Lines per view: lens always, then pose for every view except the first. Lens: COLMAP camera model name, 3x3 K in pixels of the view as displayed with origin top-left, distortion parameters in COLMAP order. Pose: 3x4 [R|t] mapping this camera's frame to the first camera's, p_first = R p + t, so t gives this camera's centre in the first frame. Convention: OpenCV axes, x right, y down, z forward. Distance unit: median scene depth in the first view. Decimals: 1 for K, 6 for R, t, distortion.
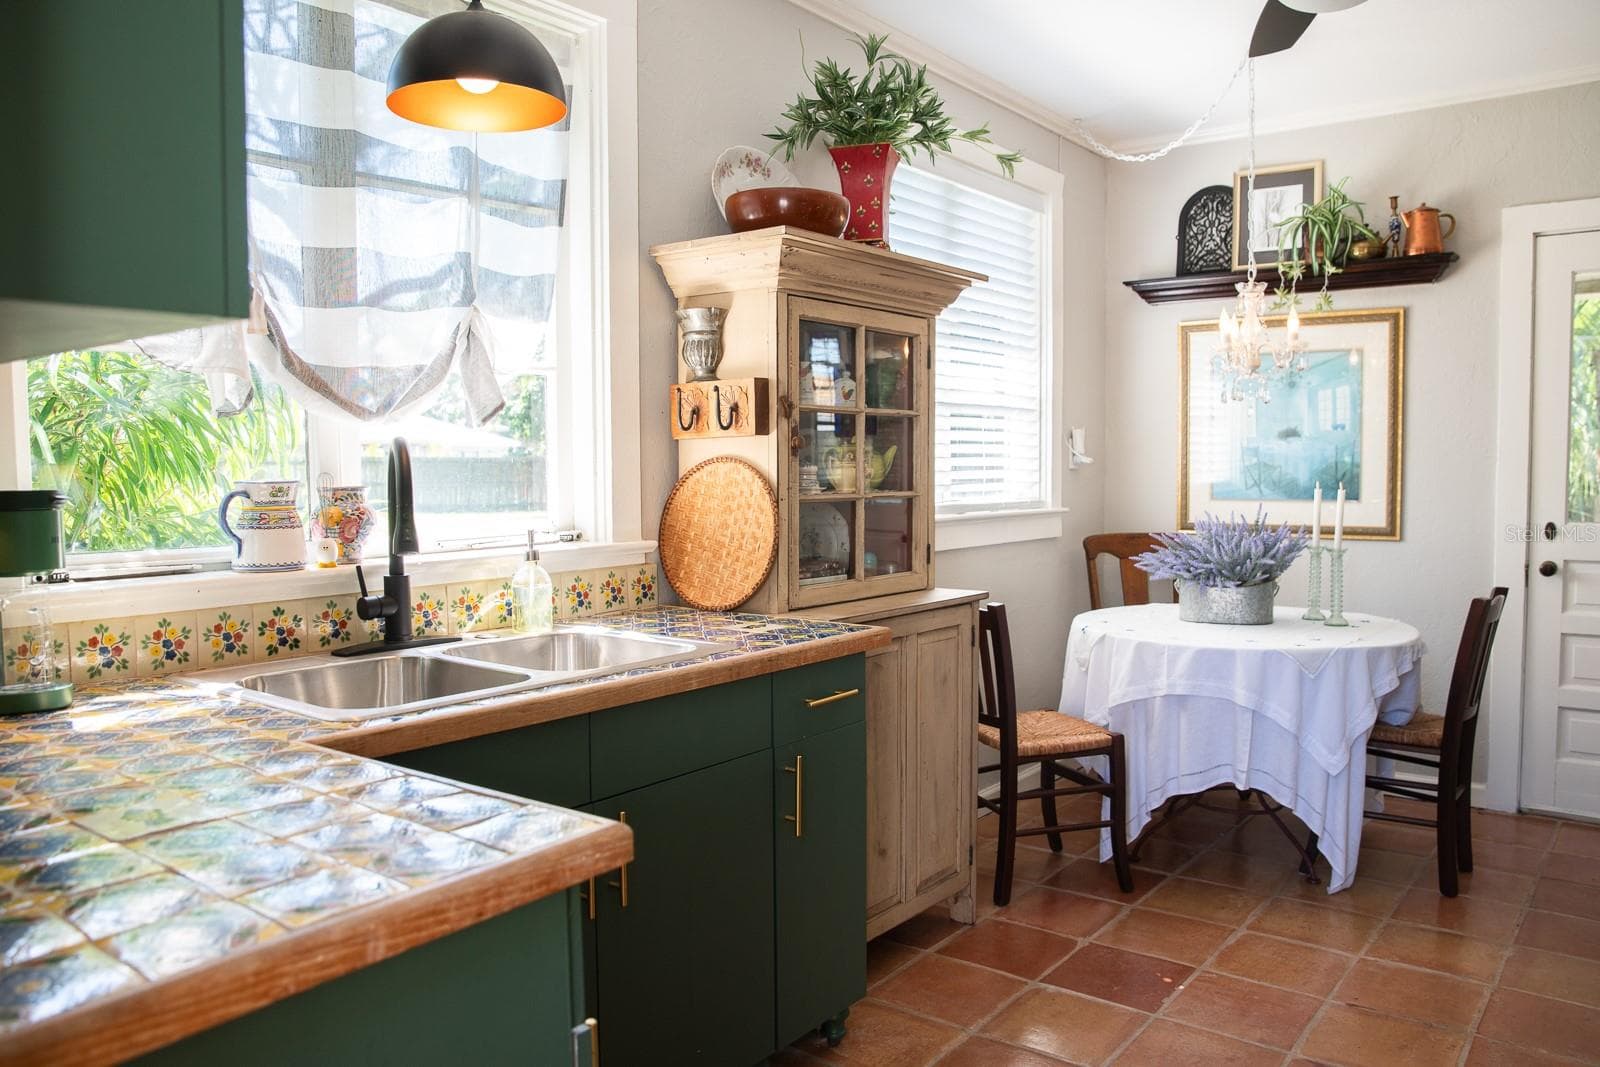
lens RADIAL K [[1182.3, 0, 800.0], [0, 1182.3, 533.5], [0, 0, 1]] dist [-0.122231, 0.098302]
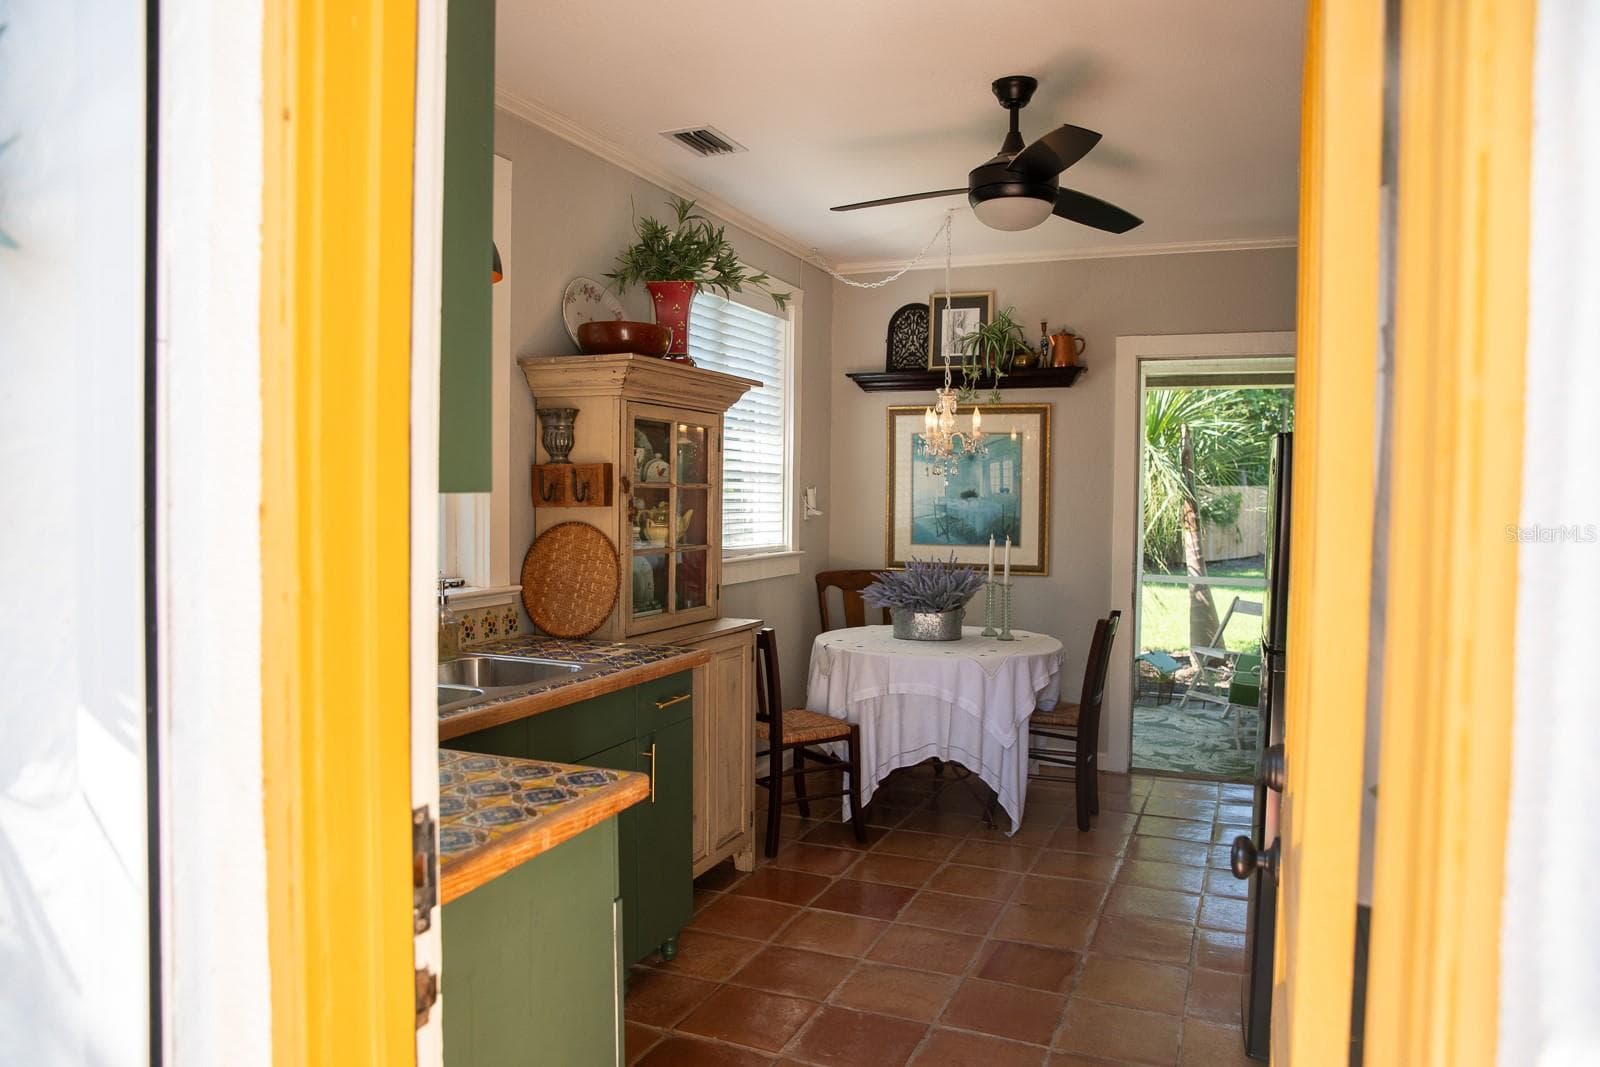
lens RADIAL K [[1100.4, 0, 800.0], [0, 1100.4, 533.5], [0, 0, 1]] dist [-0.111970, 0.072428]
pose [[0.964891, 0.004242, 0.262618, -0.118905], [0.000778, 0.999819, -0.019010, -0.023354], [-0.262651, 0.018547, 0.964713, -0.200113]]
